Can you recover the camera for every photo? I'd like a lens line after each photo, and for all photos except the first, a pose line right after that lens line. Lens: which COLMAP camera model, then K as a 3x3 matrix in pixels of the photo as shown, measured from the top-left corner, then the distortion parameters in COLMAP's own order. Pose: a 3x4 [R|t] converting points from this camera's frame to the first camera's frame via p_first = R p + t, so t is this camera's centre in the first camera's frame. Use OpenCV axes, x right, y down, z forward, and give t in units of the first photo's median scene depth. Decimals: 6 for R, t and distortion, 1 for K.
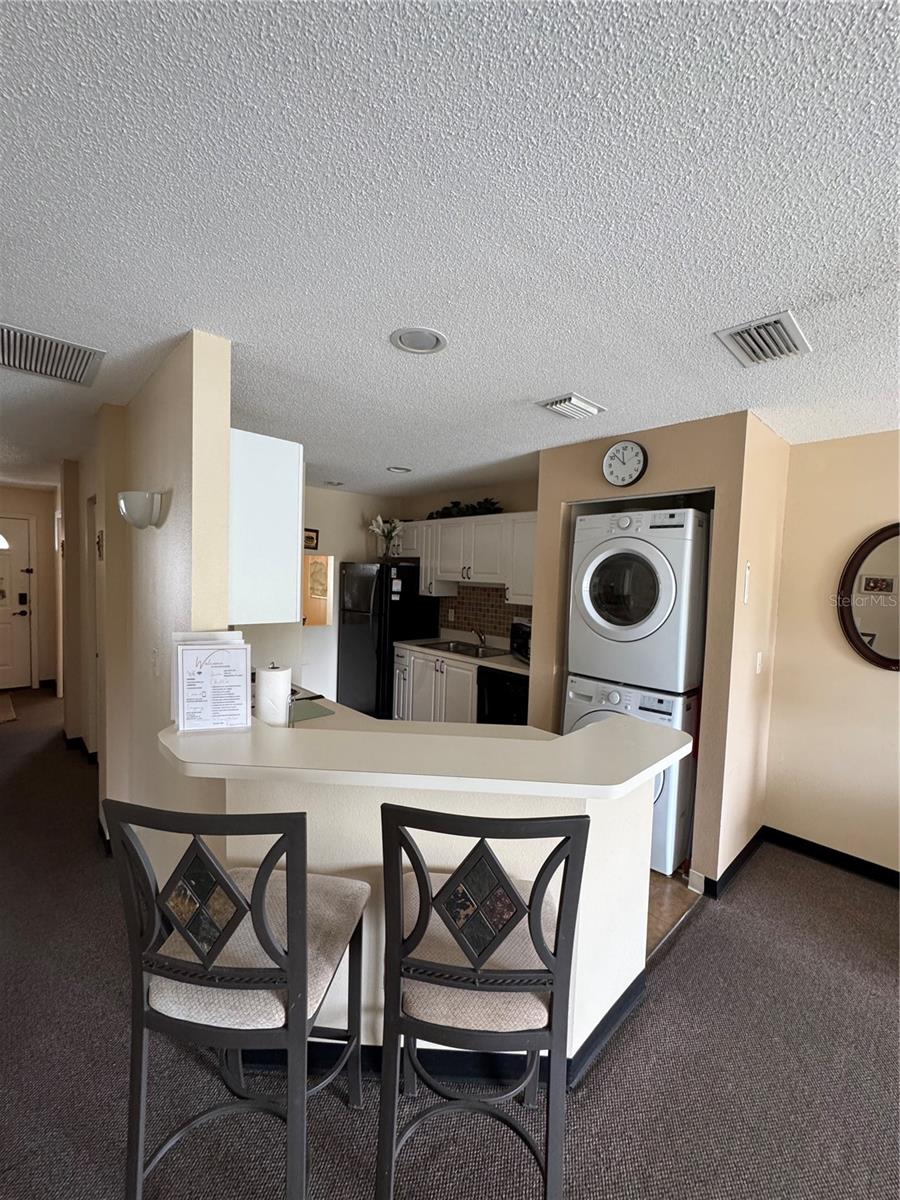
lens RADIAL K [[480.2, 0, 452.6], [0, 480.2, 599.7], [0, 0, 1]] dist [-0.003404, 0.000221]
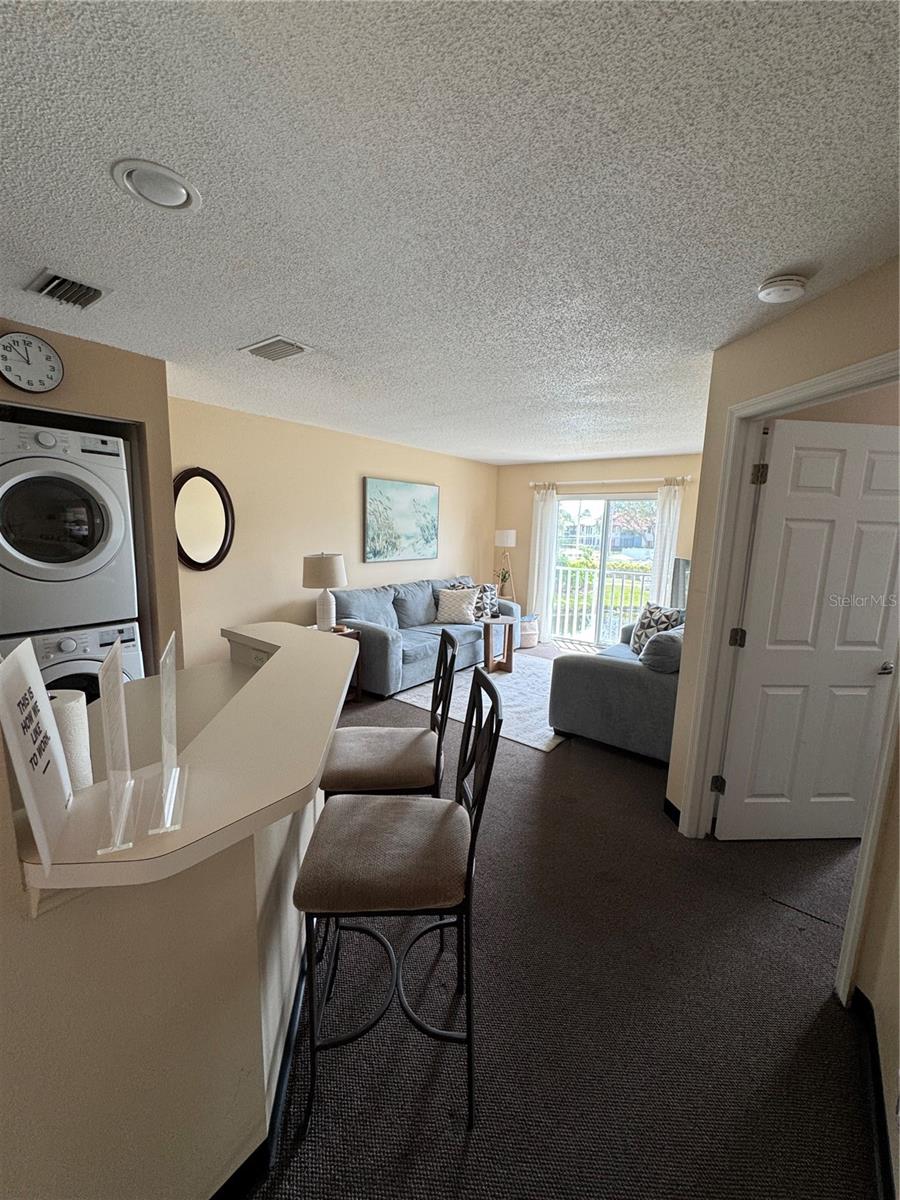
lens RADIAL K [[480.2, 0, 452.1], [0, 480.2, 598.6], [0, 0, 1]] dist [-0.003404, 0.000221]
pose [[-0.149840, -0.185449, 0.971163, -0.639229], [0.025347, 0.981209, 0.191278, -0.031581], [-0.988385, 0.053277, -0.142324, 0.453142]]
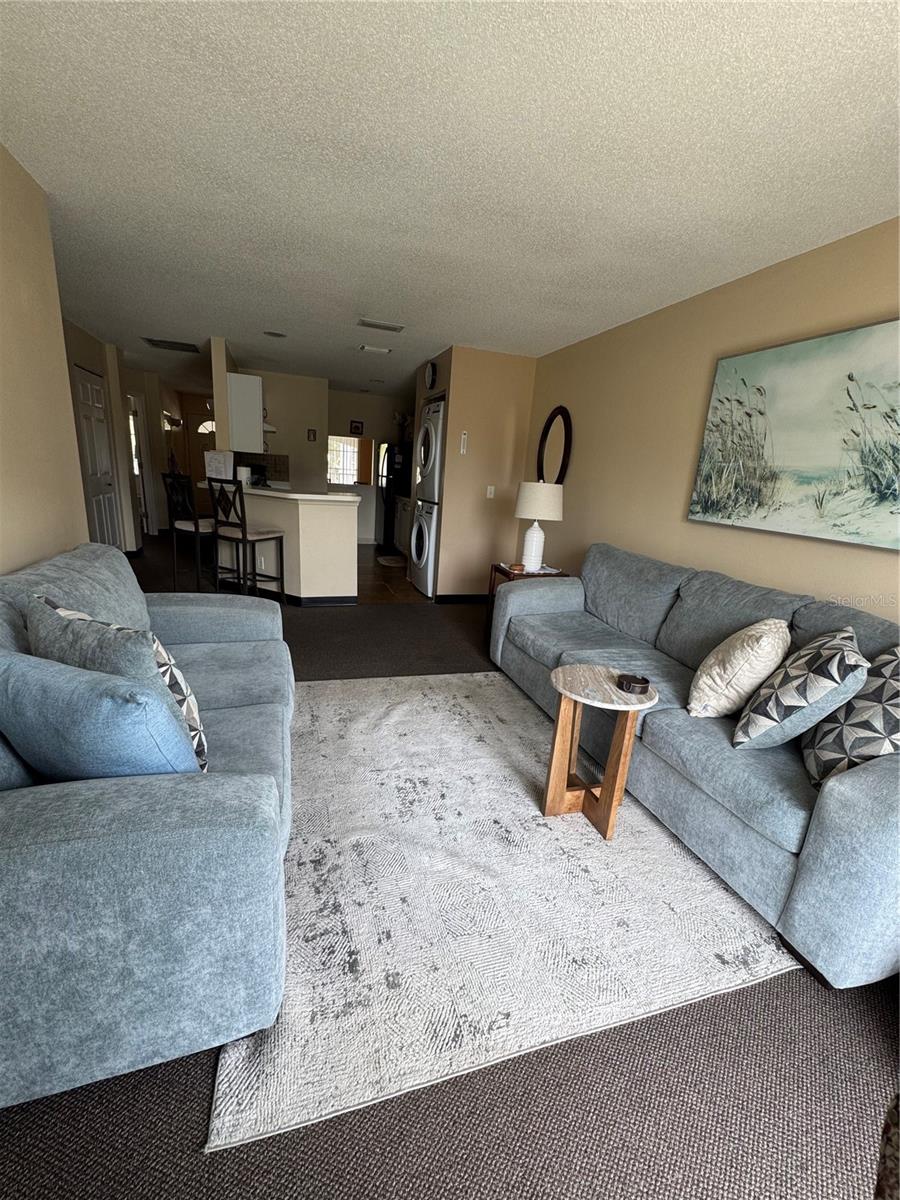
lens RADIAL K [[480.2, 0, 451.8], [0, 480.2, 599.5], [0, 0, 1]] dist [-0.003404, 0.000221]
pose [[0.906807, 0.141214, -0.397191, 1.329962], [-0.067669, 0.978766, 0.193491, 0.194693], [0.416080, -0.148581, 0.897107, -0.744718]]
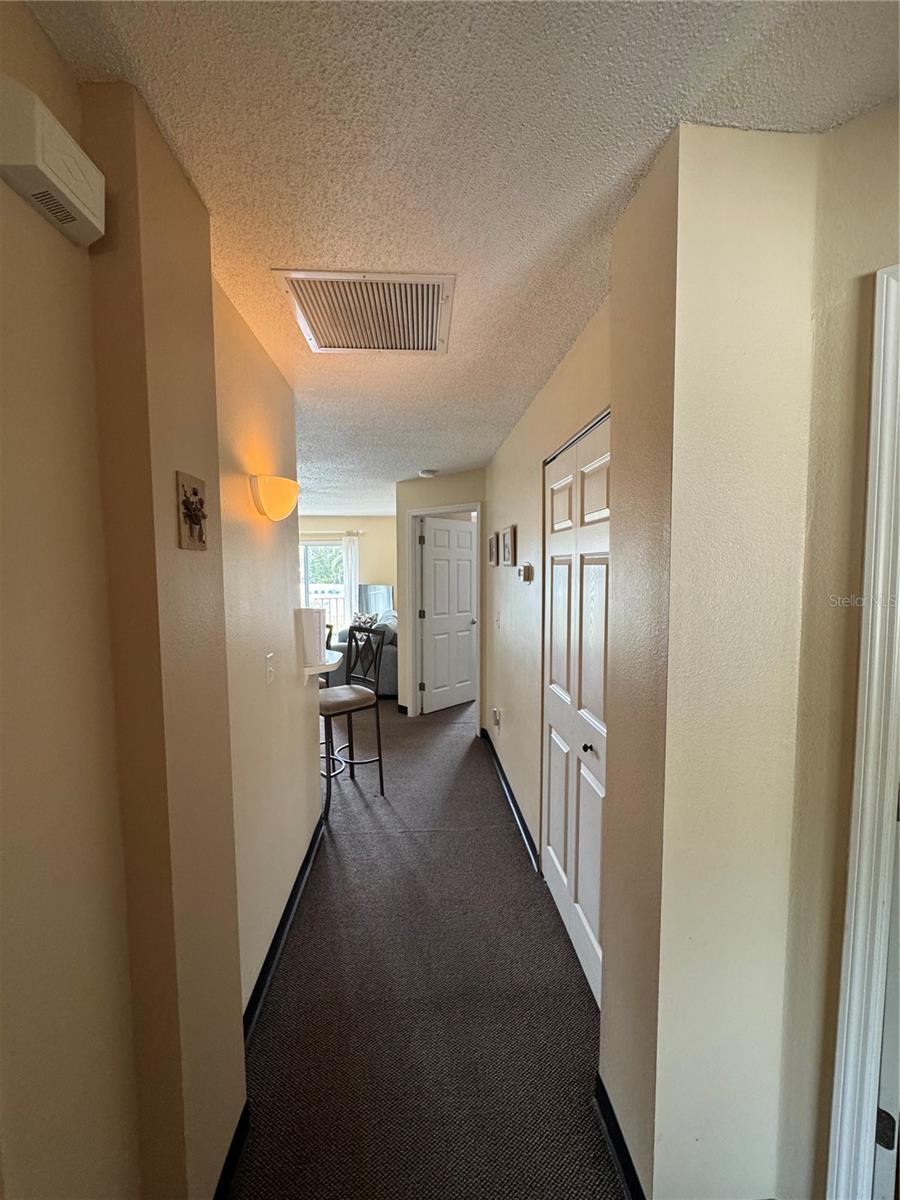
lens RADIAL K [[487.1, 0, 445.5], [0, 487.1, 594.2], [0, 0, 1]] dist [0.002407, 0.000024]
pose [[-0.758594, -0.064374, 0.648375, -1.197734], [0.021454, 0.992100, 0.123602, -0.095468], [-0.651210, 0.107674, -0.751220, 1.199476]]
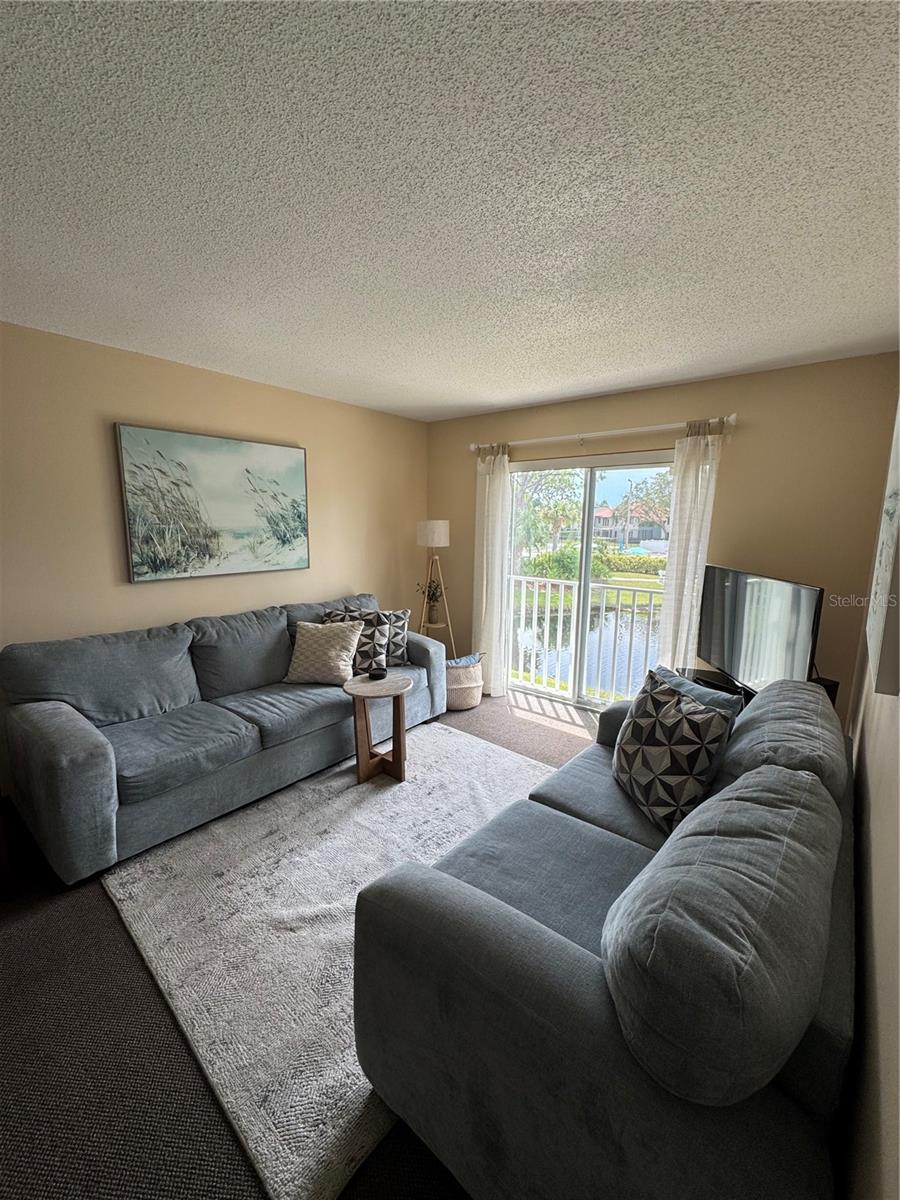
lens RADIAL K [[480.2, 0, 451.6], [0, 480.2, 598.1], [0, 0, 1]] dist [-0.003404, 0.000221]
pose [[-0.115282, -0.195637, 0.973877, 0.216423], [0.040694, 0.978660, 0.201415, 0.038145], [-0.992499, 0.062850, -0.104861, -0.083091]]
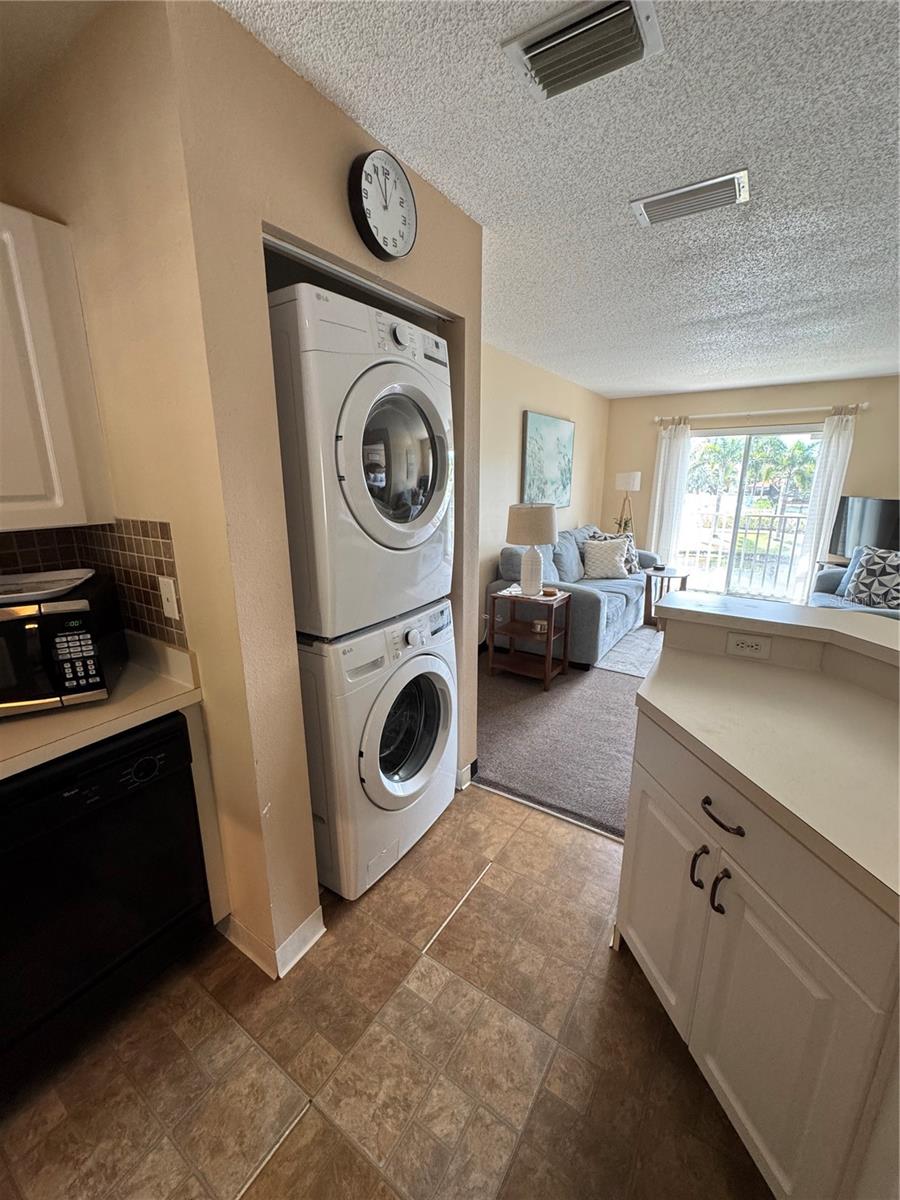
lens RADIAL K [[480.2, 0, 452.3], [0, 480.2, 600.3], [0, 0, 1]] dist [-0.003404, 0.000221]
pose [[-0.223775, -0.277274, 0.934368, -0.269903], [0.051809, 0.953940, 0.295490, -0.030818], [-0.973263, 0.114532, -0.199103, 1.138397]]
